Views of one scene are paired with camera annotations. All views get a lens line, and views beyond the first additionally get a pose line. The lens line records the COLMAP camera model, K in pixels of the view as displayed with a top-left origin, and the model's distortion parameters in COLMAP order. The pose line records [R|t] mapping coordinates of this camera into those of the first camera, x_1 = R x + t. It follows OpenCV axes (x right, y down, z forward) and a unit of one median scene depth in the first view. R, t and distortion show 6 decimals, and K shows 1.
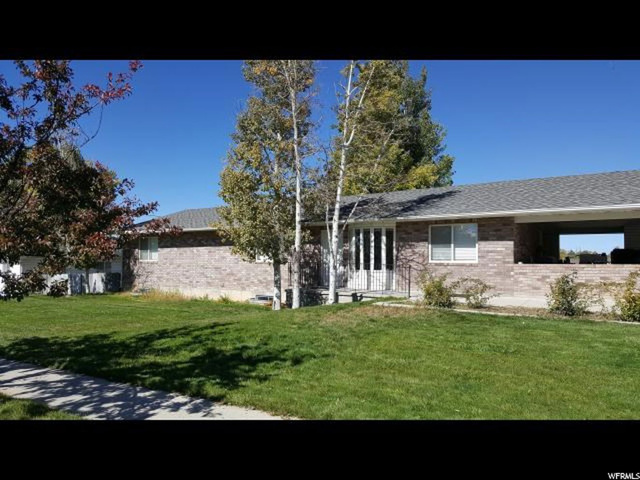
lens RADIAL K [[452.0, 0, 318.6], [0, 452.0, 253.5], [0, 0, 1]] dist [0.069823, -0.000376]
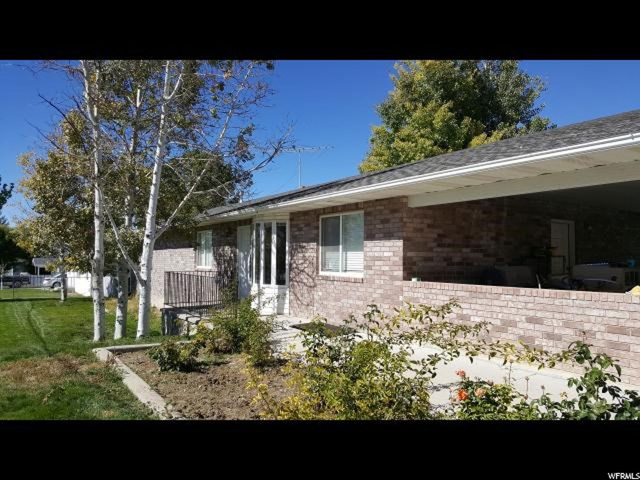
lens RADIAL K [[482.4, 0, 320.0], [0, 482.4, 240.0], [0, 0, 1]] dist [0.000287, -0.002341]
pose [[0.923222, -0.011652, -0.384091, 0.483055], [0.001692, 0.999654, -0.026260, -0.010327], [0.384264, 0.023594, 0.922922, 0.362914]]
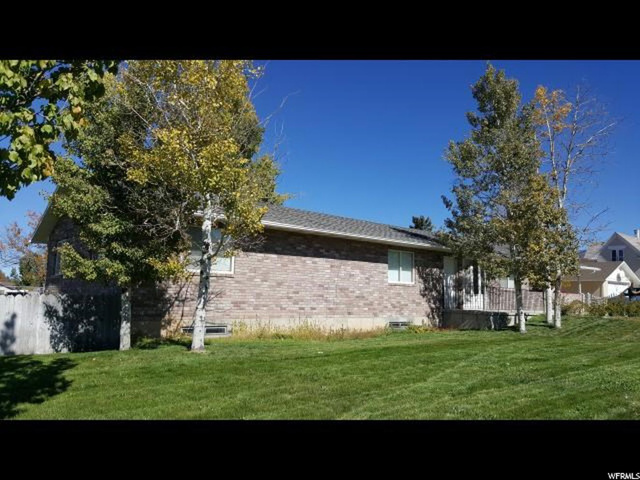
lens RADIAL K [[483.3, 0, 291.7], [0, 483.3, 238.8], [0, 0, 1]] dist [0.091952, -0.000690]
pose [[0.312052, 0.088213, 0.945961, -1.322832], [-0.069868, 0.995115, -0.069749, 0.015179], [-0.947492, -0.044327, 0.316691, 1.089130]]
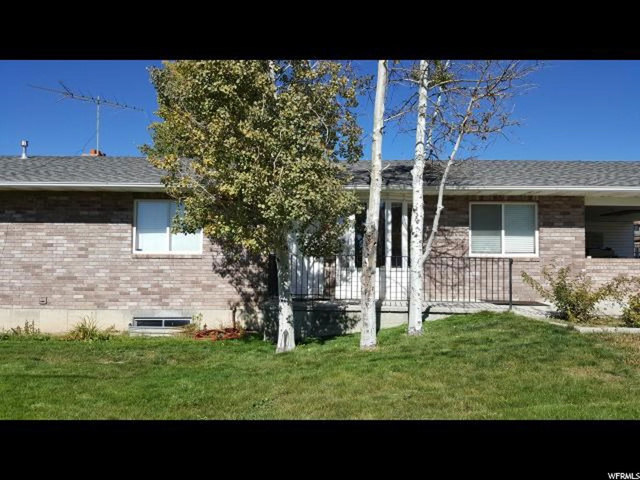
lens RADIAL K [[532.1, 0, 320.0], [0, 532.1, 240.0], [0, 0, 1]] dist [0.038568, -0.004071]
pose [[0.821409, 0.018591, 0.570036, -0.388604], [-0.013835, 0.999824, -0.012672, 0.008384], [-0.570171, 0.002522, 0.821522, 0.445262]]
